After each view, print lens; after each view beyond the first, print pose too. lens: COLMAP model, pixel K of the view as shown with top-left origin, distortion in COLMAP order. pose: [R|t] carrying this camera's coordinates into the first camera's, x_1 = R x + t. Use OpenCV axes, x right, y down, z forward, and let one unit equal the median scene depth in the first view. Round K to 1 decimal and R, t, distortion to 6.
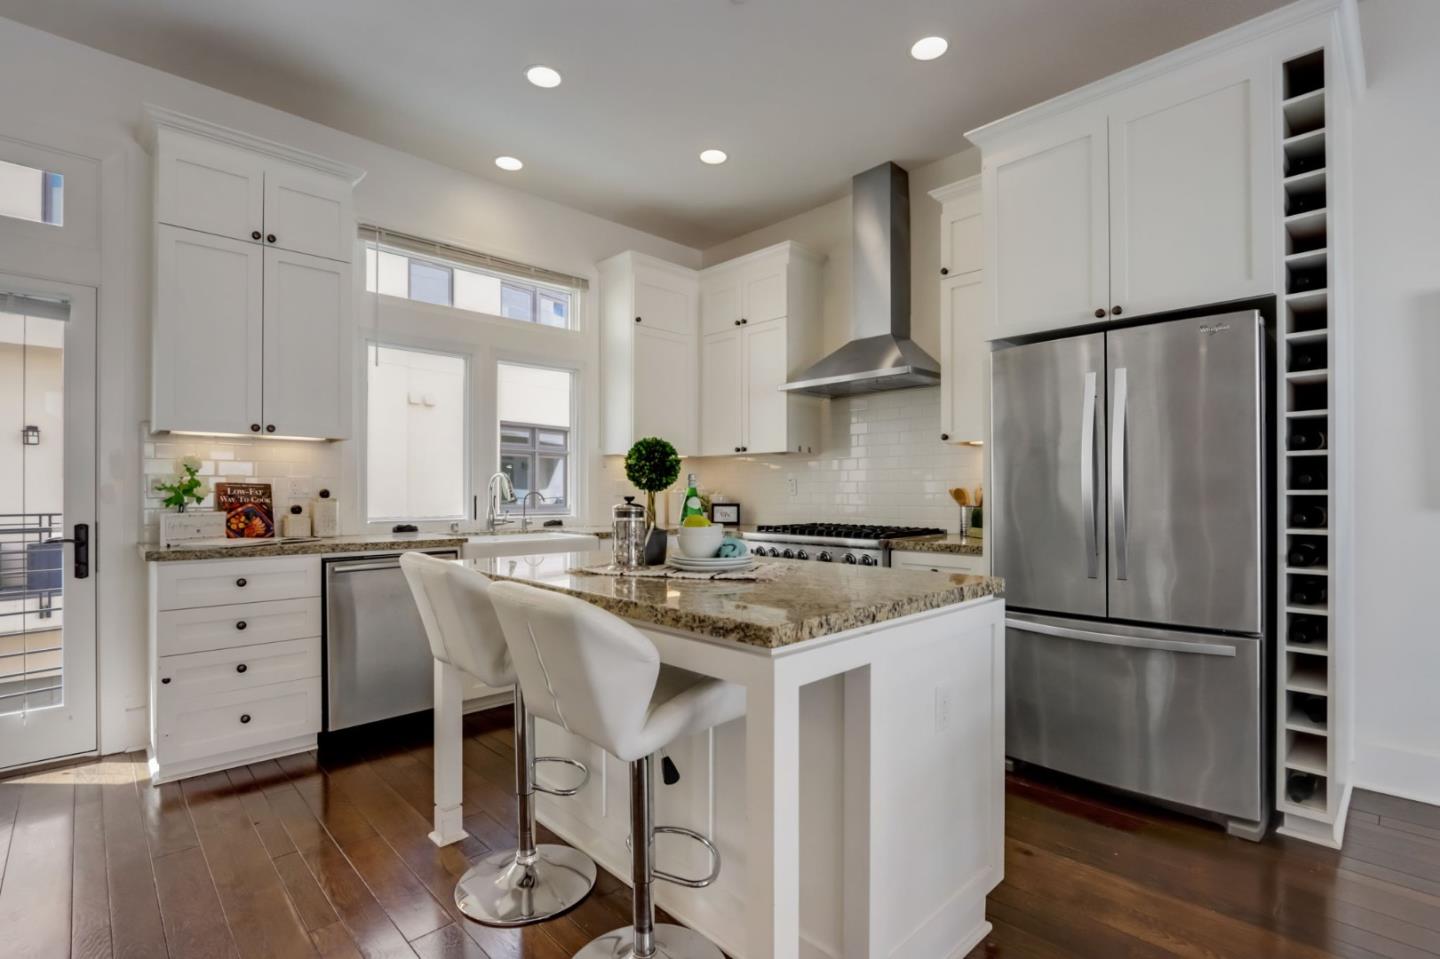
lens RADIAL K [[670.0, 0, 720.0], [0, 670.0, 479.5], [0, 0, 1]] dist [-0.003046, -0.000908]
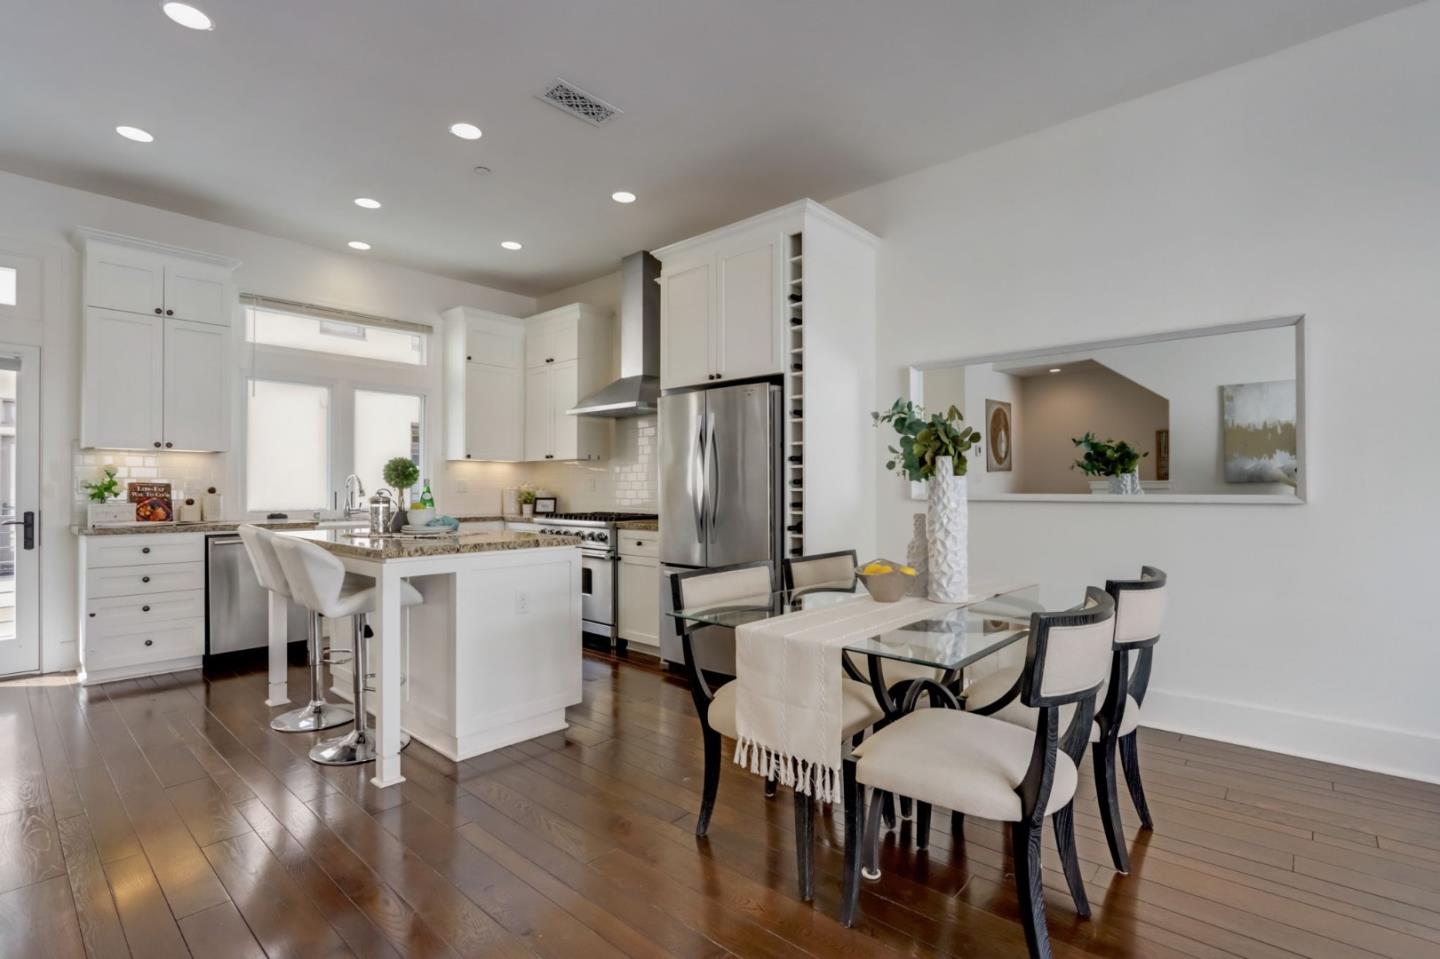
lens RADIAL K [[675.7, 0, 717.9], [0, 675.7, 474.8], [0, 0, 1]] dist [-0.000854, 0.000378]
pose [[0.997964, 0.000837, 0.063774, 0.407472], [-0.000764, 0.999999, -0.001161, -0.011495], [-0.063775, 0.001110, 0.997964, -0.516240]]
